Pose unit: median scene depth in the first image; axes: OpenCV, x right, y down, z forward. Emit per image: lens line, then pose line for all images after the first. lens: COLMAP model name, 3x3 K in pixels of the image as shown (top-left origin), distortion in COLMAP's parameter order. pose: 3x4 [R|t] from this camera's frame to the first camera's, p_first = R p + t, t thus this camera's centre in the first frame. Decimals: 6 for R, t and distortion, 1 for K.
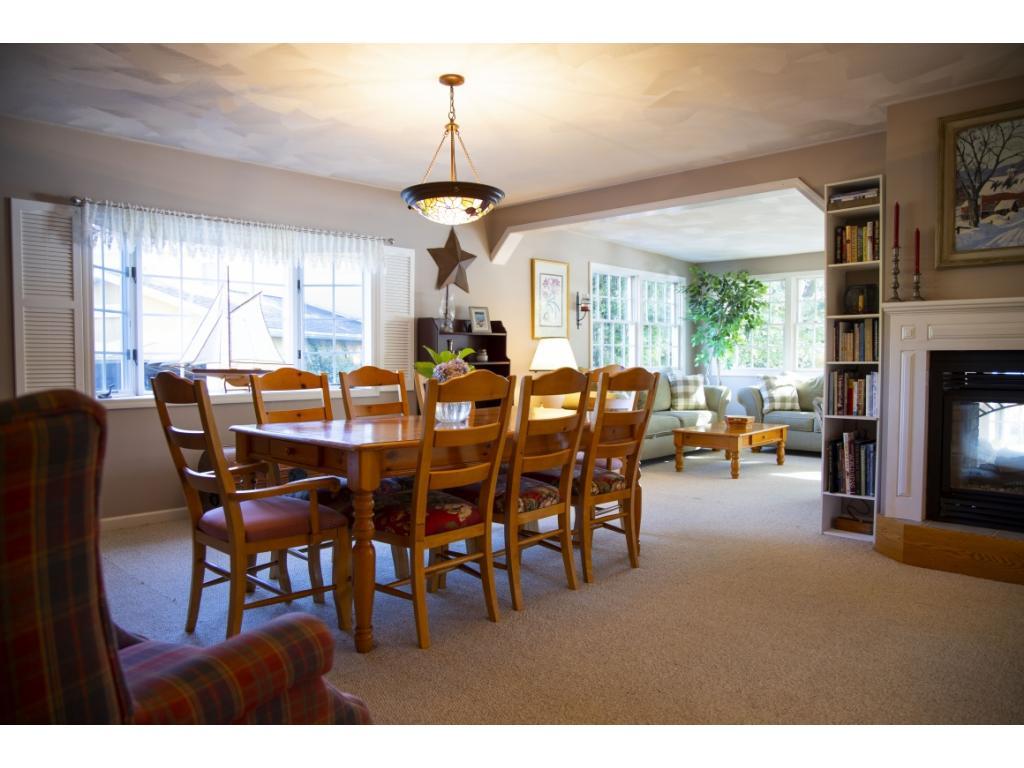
lens RADIAL K [[700.3, 0, 511.2], [0, 700.3, 387.6], [0, 0, 1]] dist [-0.096523, 0.072015]
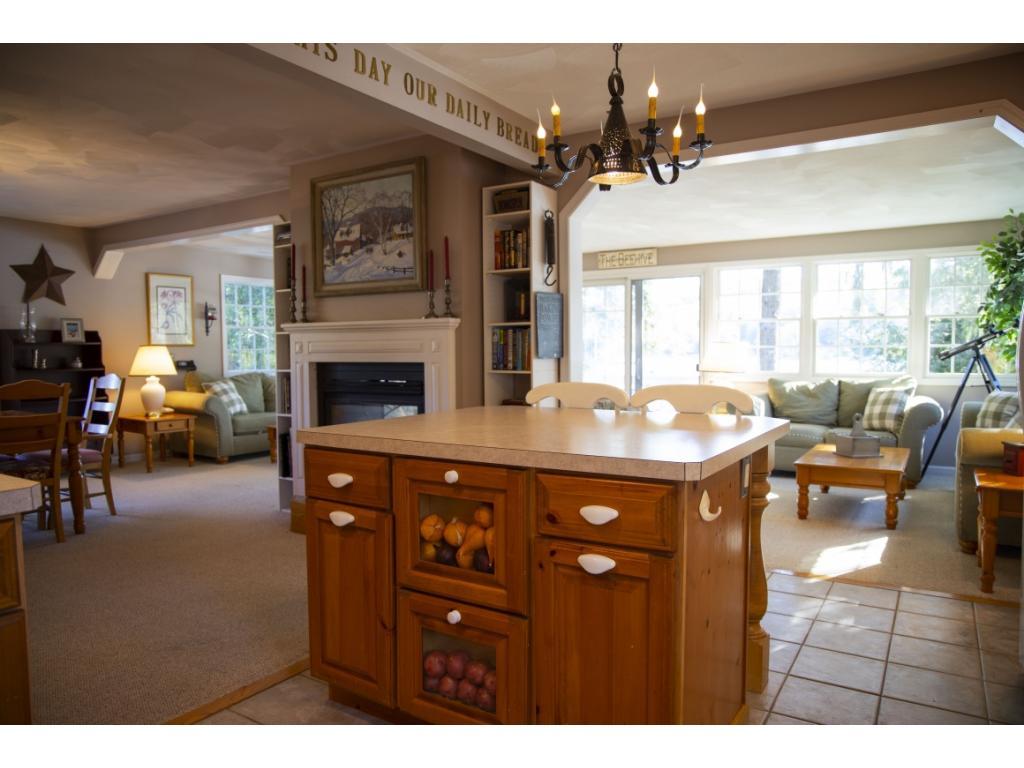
lens RADIAL K [[700.3, 0, 511.2], [0, 700.3, 387.6], [0, 0, 1]] dist [-0.096523, 0.072015]
pose [[0.978657, -0.014071, 0.205016, 0.384717], [0.012193, 0.999871, 0.010422, -0.008842], [-0.205136, -0.007700, 0.978703, -0.179346]]
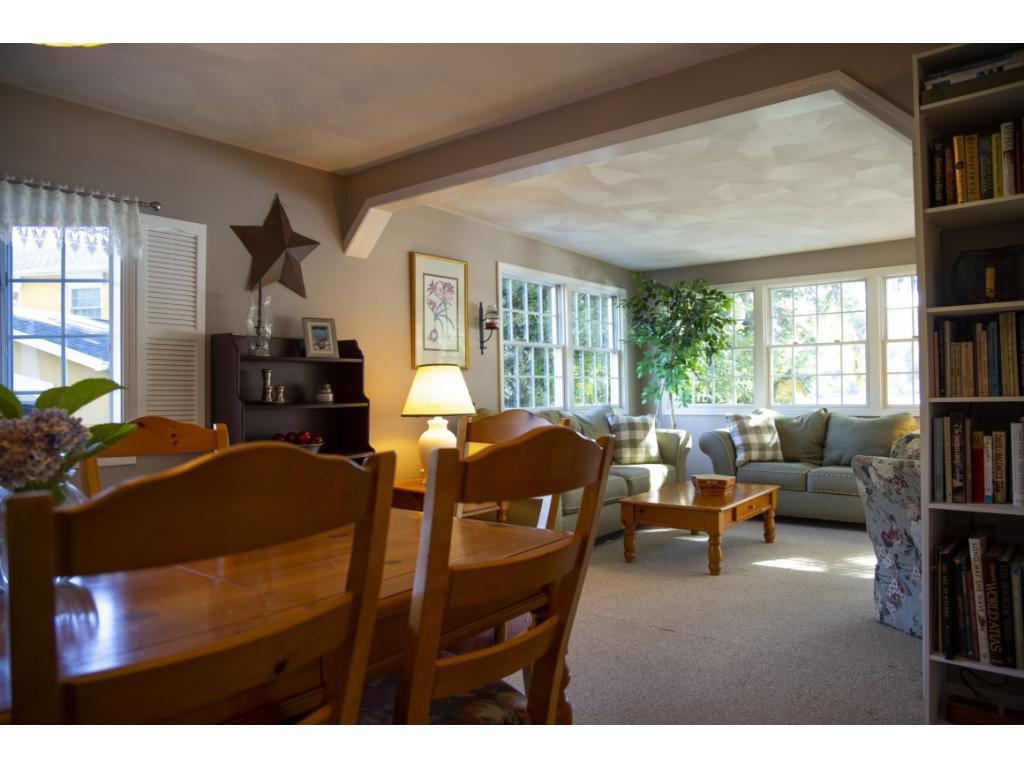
lens RADIAL K [[700.3, 0, 511.2], [0, 700.3, 387.6], [0, 0, 1]] dist [-0.096523, 0.072015]
pose [[0.995415, -0.011652, 0.094933, 0.064539], [0.016471, 0.998607, -0.050136, -0.015621], [-0.094217, 0.051470, 0.994220, 0.328740]]
